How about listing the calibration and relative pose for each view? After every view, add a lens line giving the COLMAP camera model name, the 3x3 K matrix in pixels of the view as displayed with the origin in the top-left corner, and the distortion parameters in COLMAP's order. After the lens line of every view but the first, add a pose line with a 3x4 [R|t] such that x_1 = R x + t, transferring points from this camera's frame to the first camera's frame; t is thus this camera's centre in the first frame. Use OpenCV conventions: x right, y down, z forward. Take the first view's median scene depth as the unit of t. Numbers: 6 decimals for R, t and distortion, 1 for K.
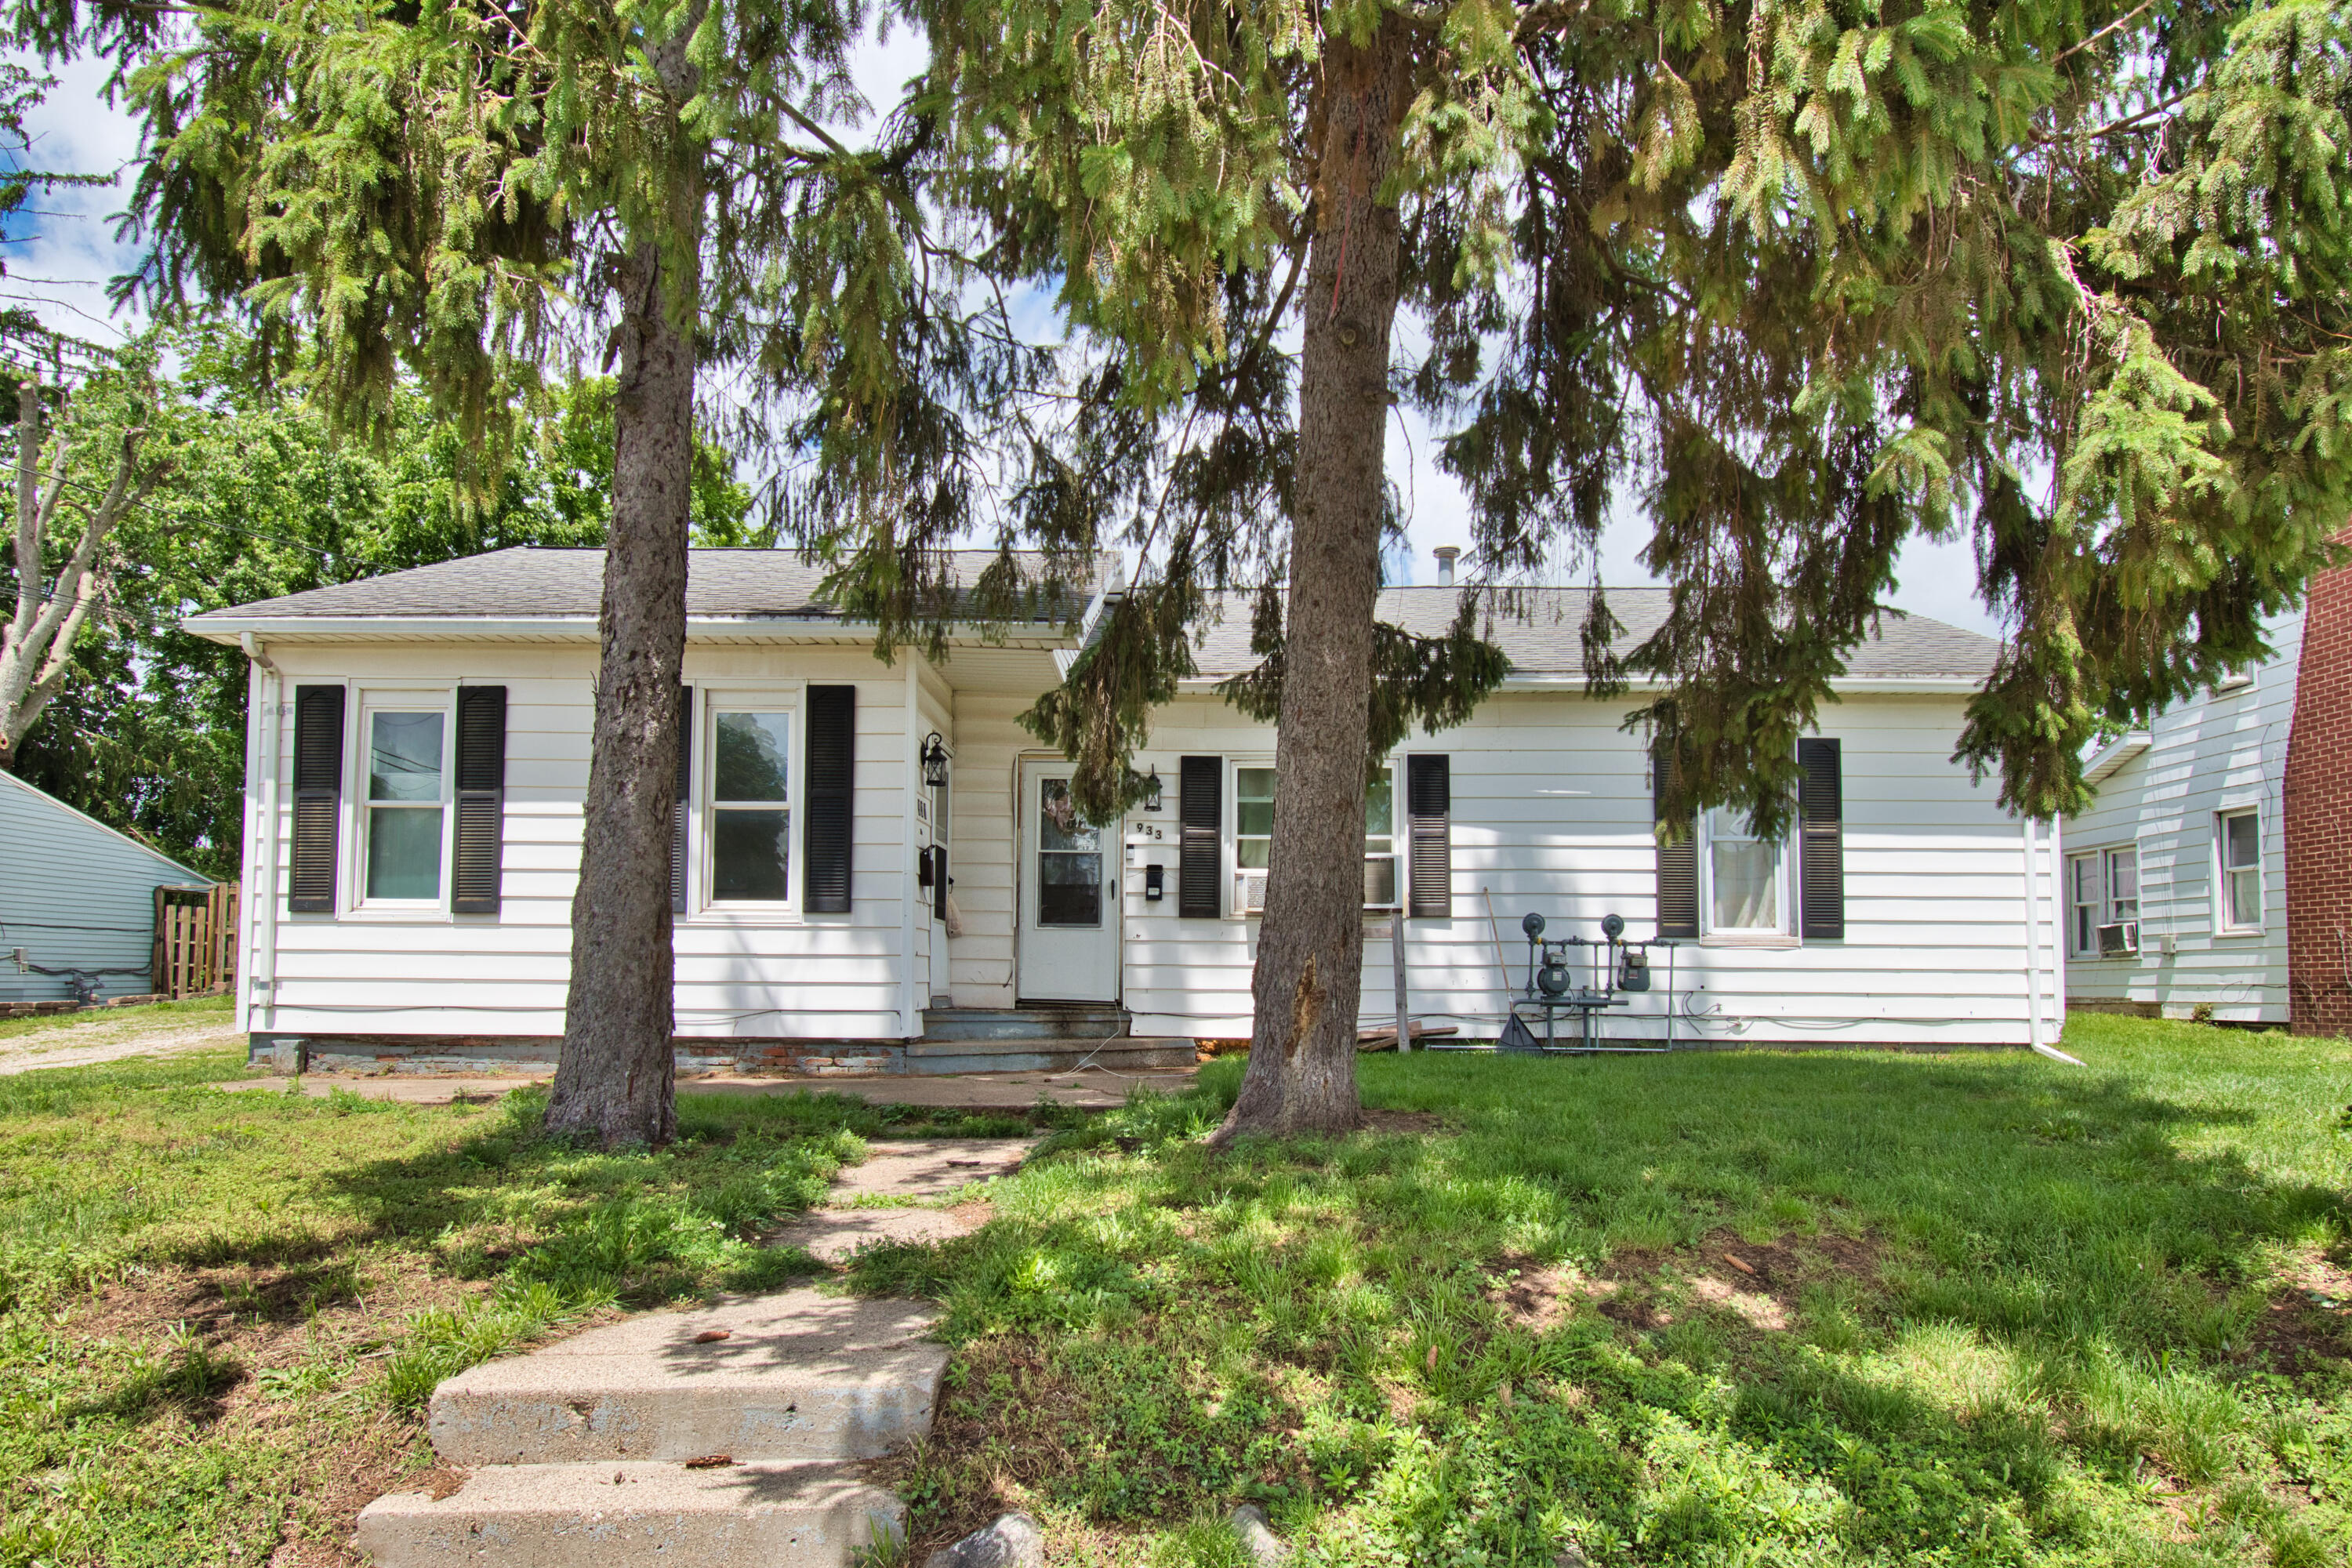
lens RADIAL K [[1476.8, 0, 1188.4], [0, 1476.8, 805.7], [0, 0, 1]] dist [0.013193, -0.010051]
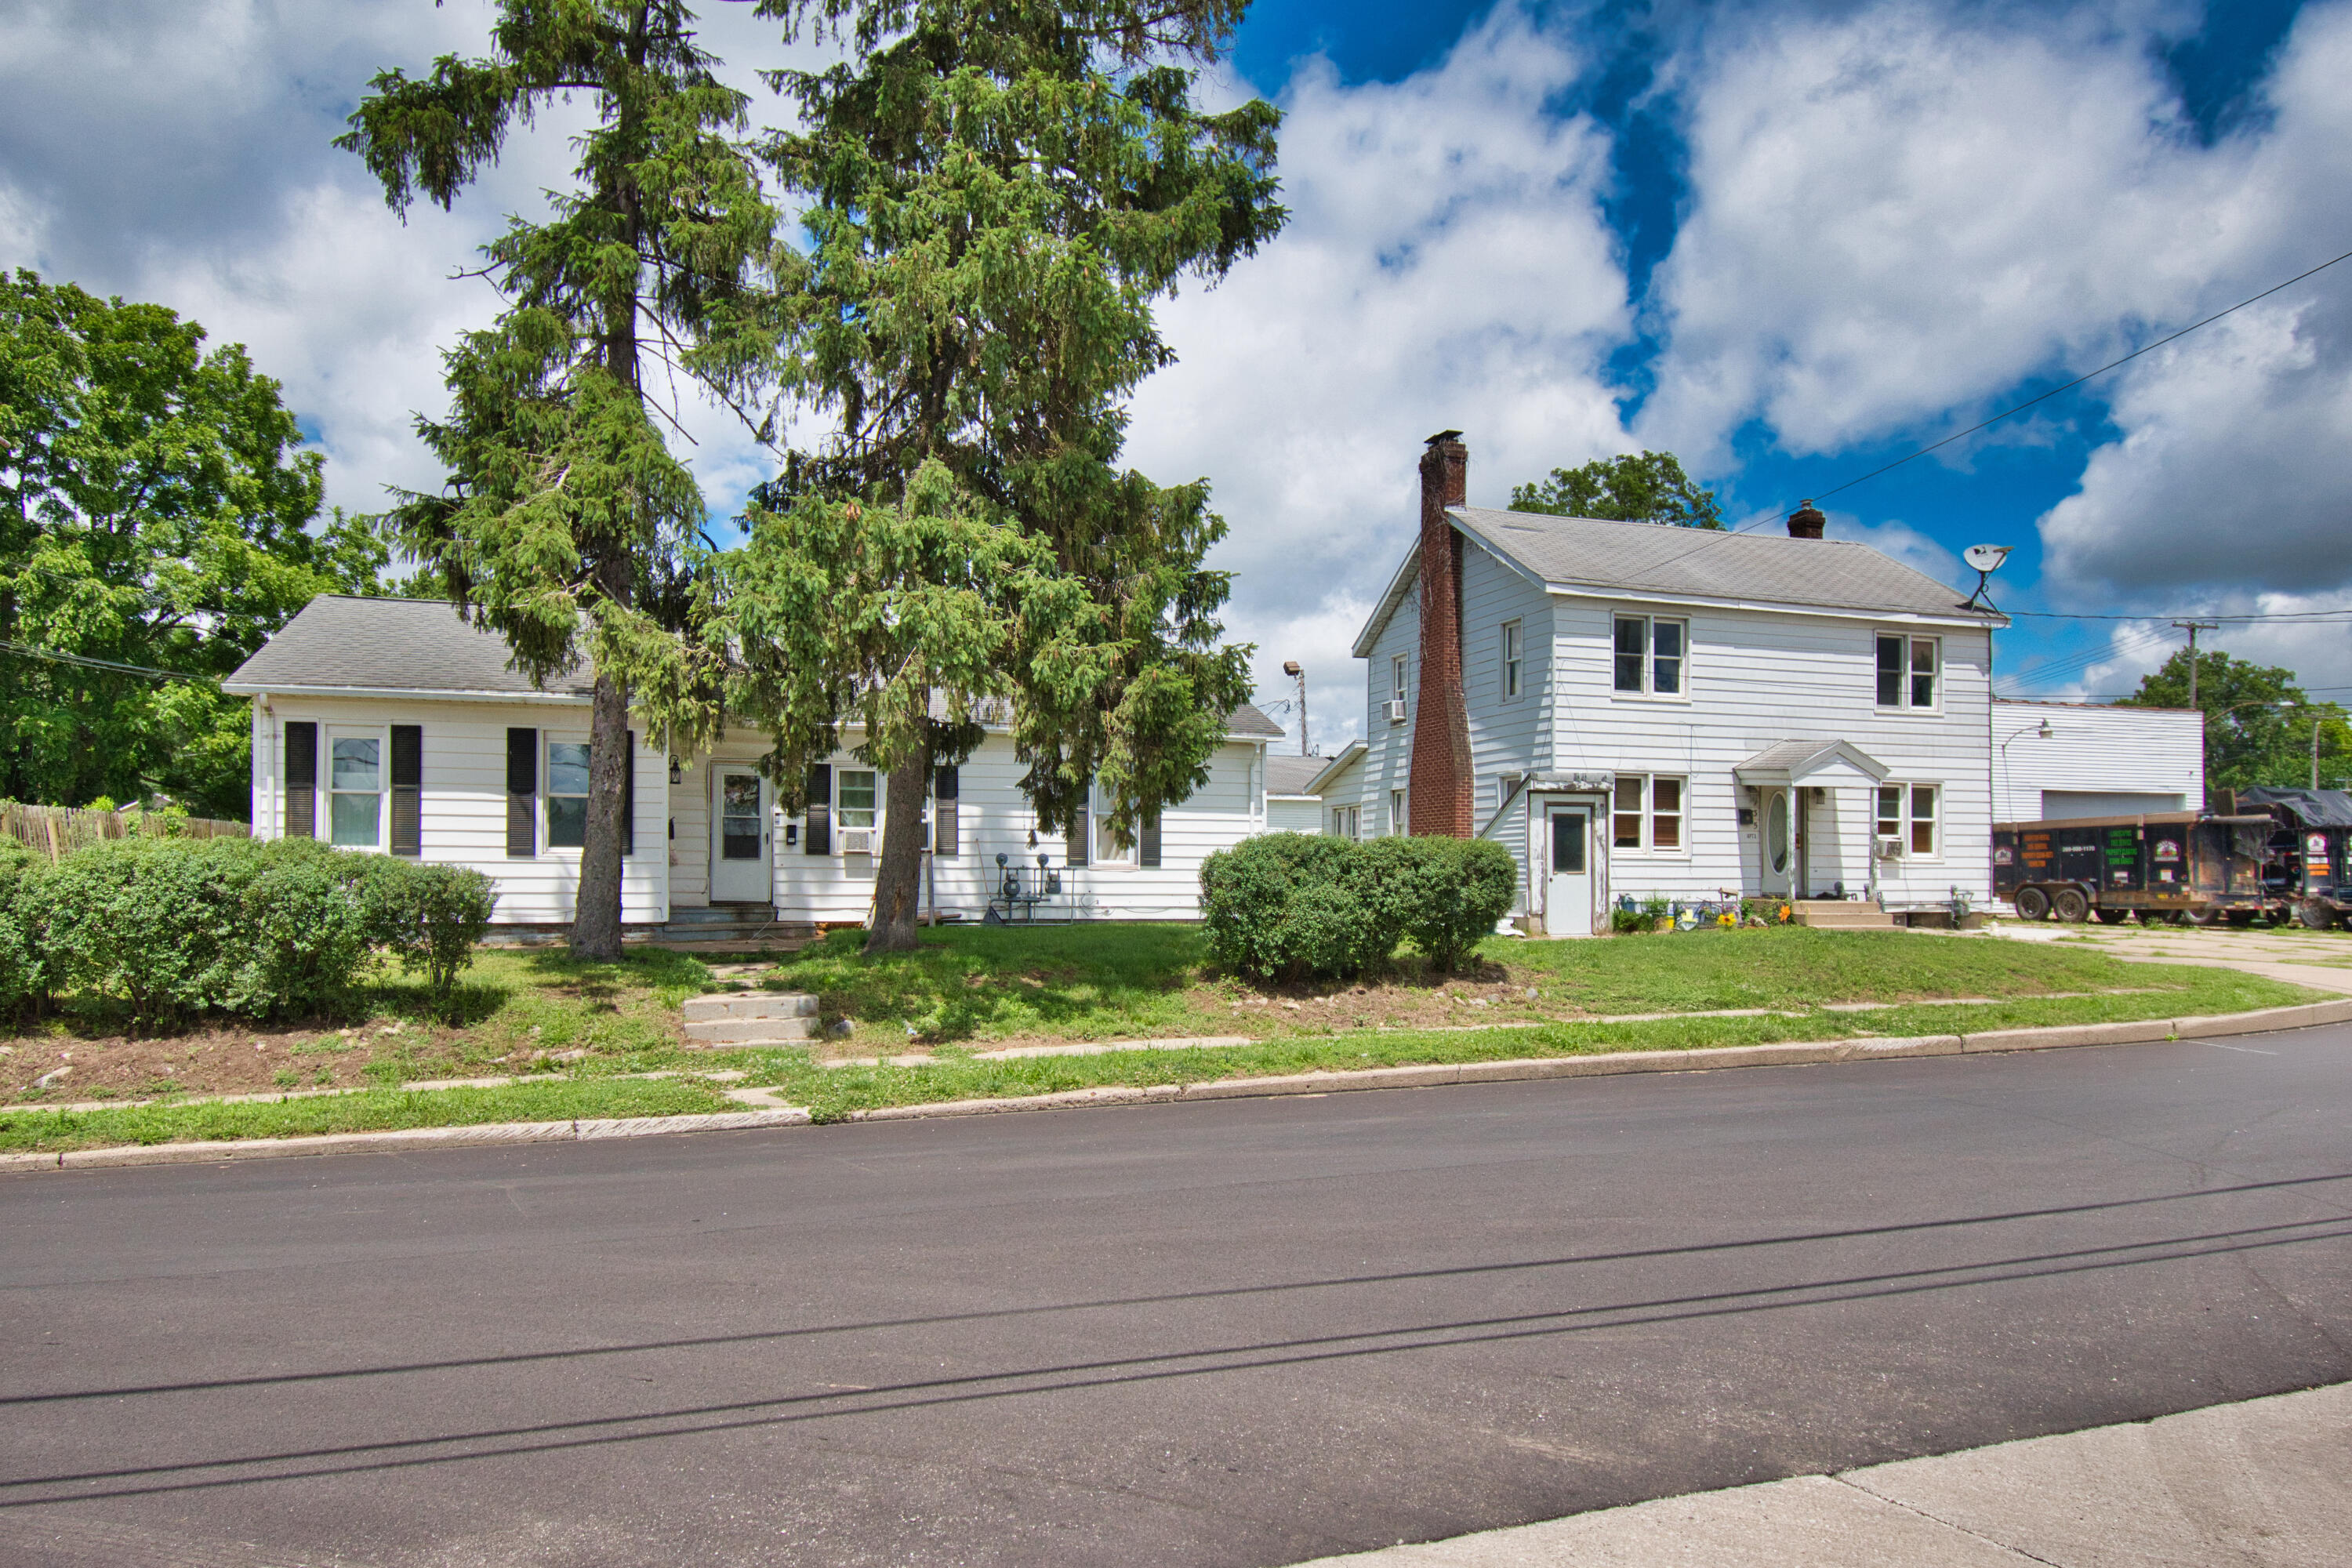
lens RADIAL K [[1476.8, 0, 1191.3], [0, 1476.8, 801.5], [0, 0, 1]] dist [0.013193, -0.010051]
pose [[0.947027, 0.013678, 0.320861, -0.138850], [-0.034339, 0.997678, 0.058823, -0.108933], [-0.319312, -0.066725, 0.945298, -0.828775]]
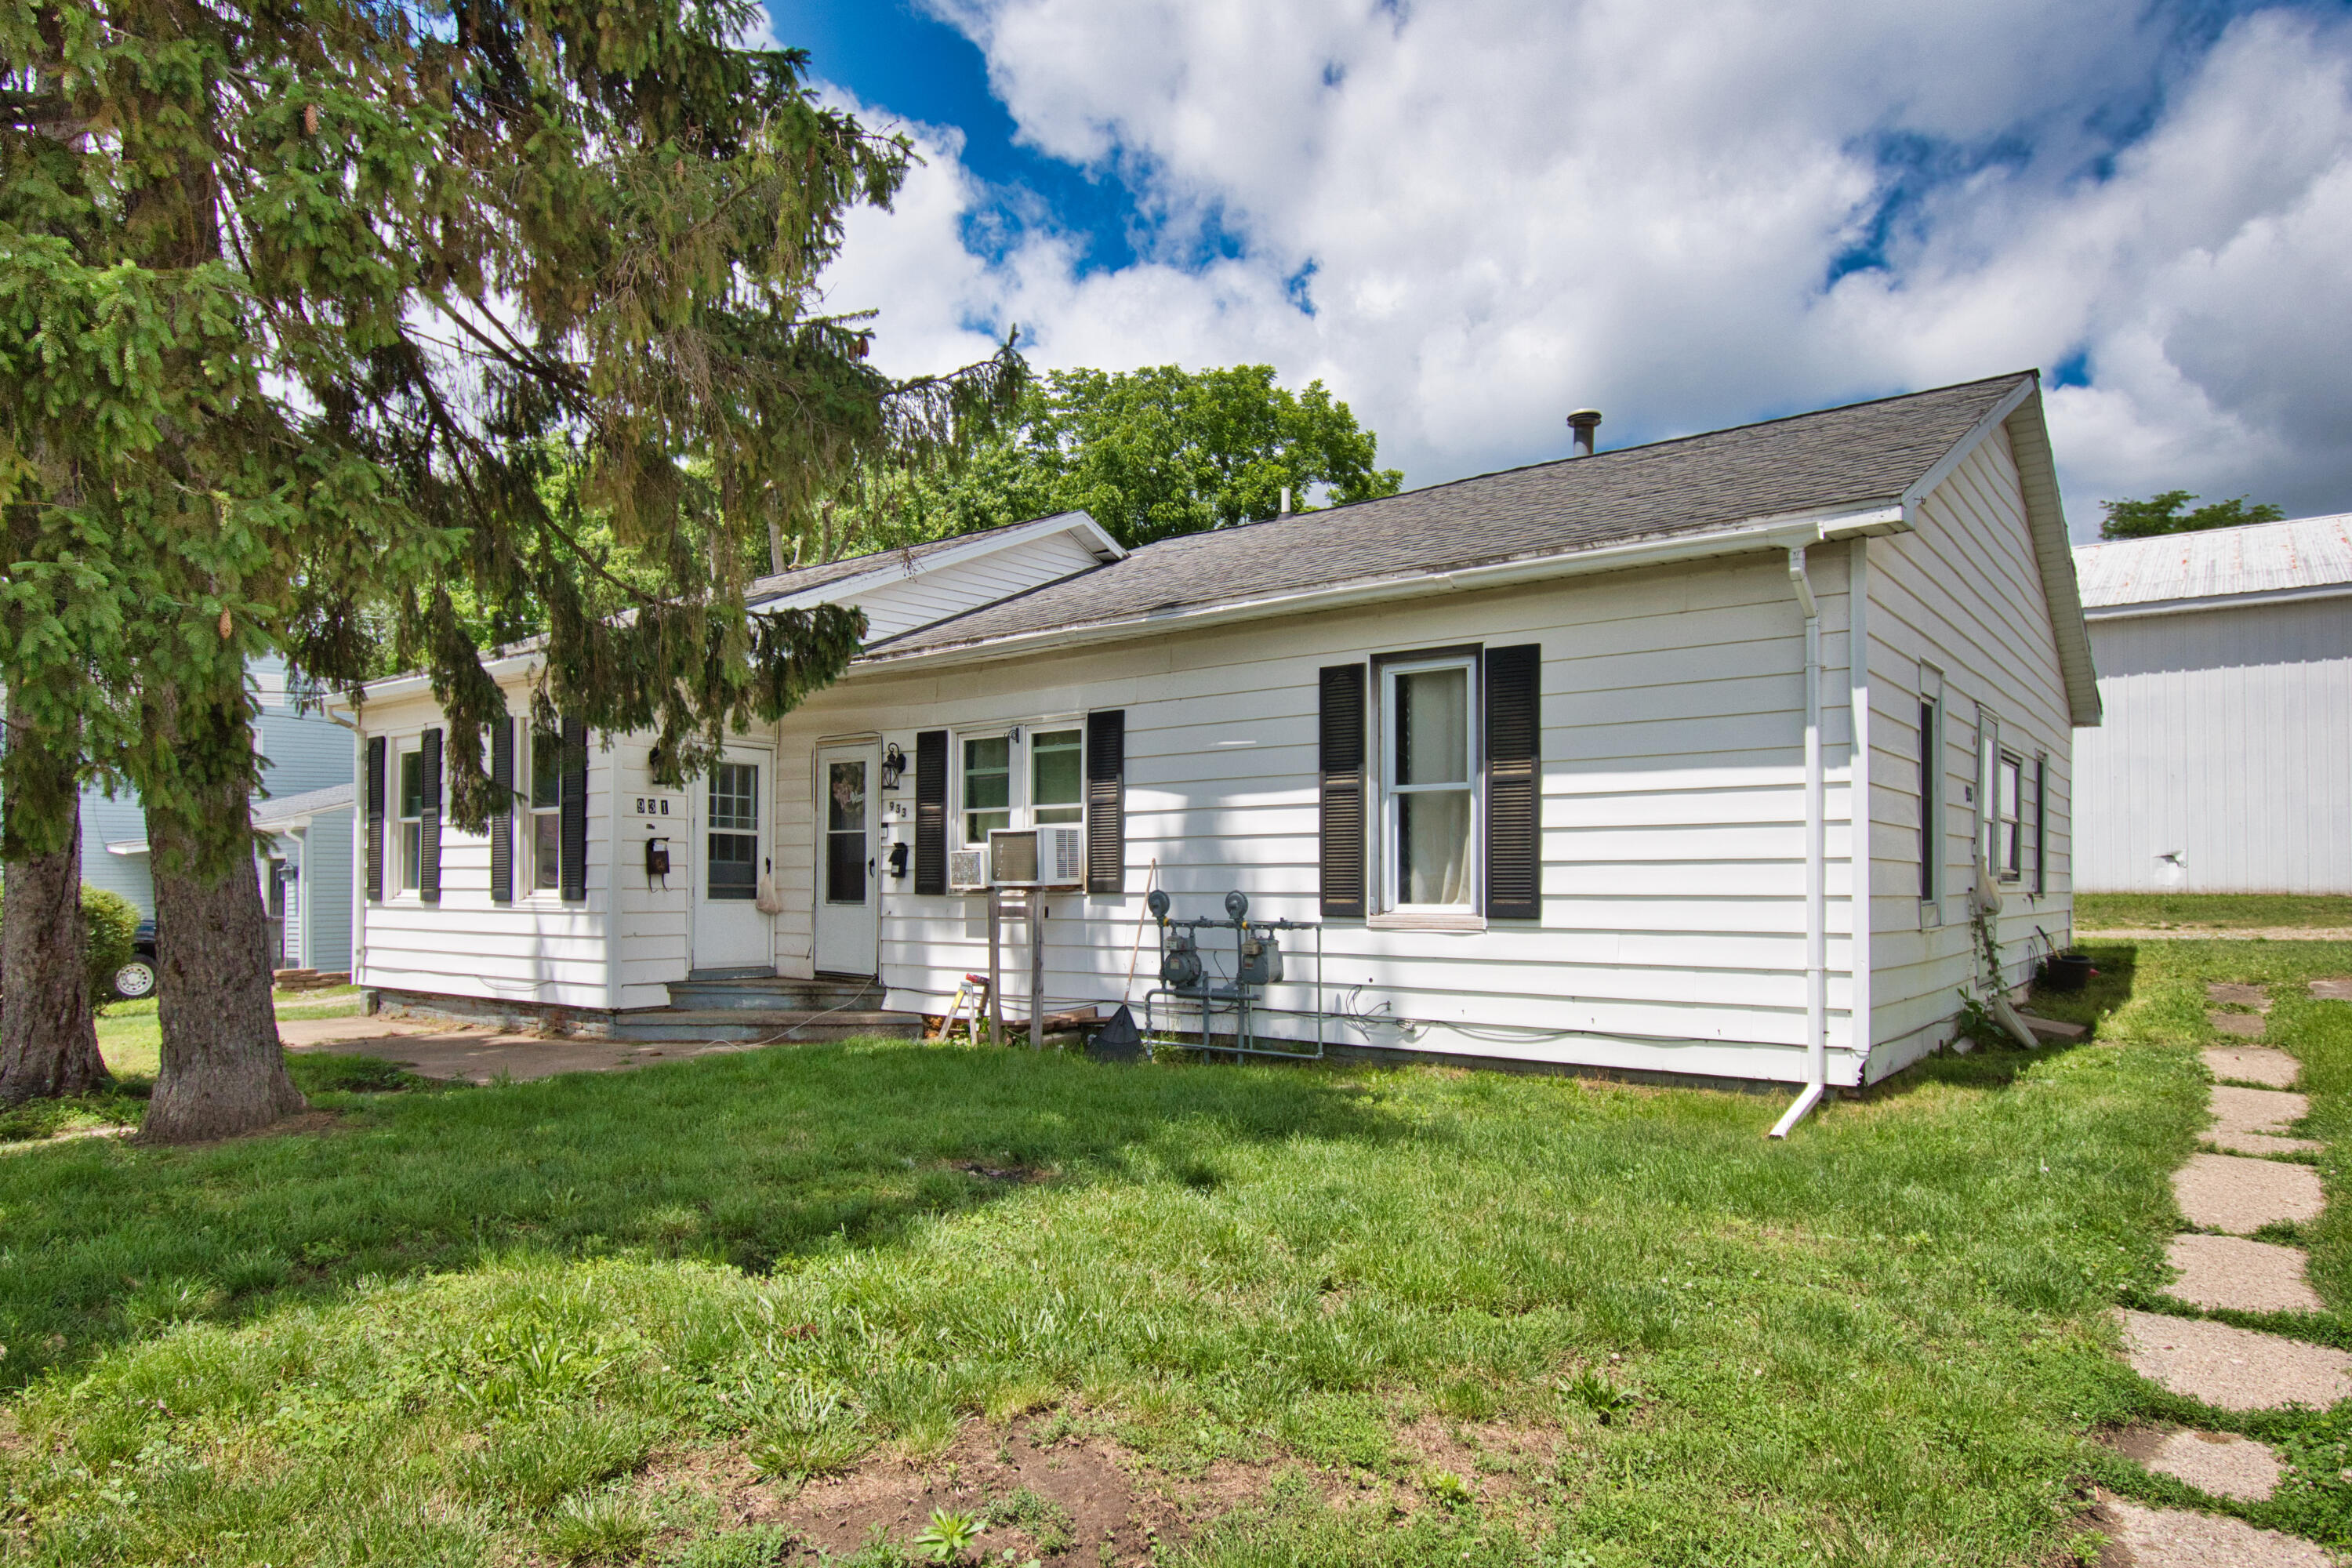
lens RADIAL K [[1476.8, 0, 1167.3], [0, 1476.8, 781.8], [0, 0, 1]] dist [0.013193, -0.010051]
pose [[0.785838, -0.051119, -0.616316, 0.750053], [0.075204, 0.997081, 0.013189, -0.001181], [0.613843, -0.056714, 0.787389, 0.318868]]
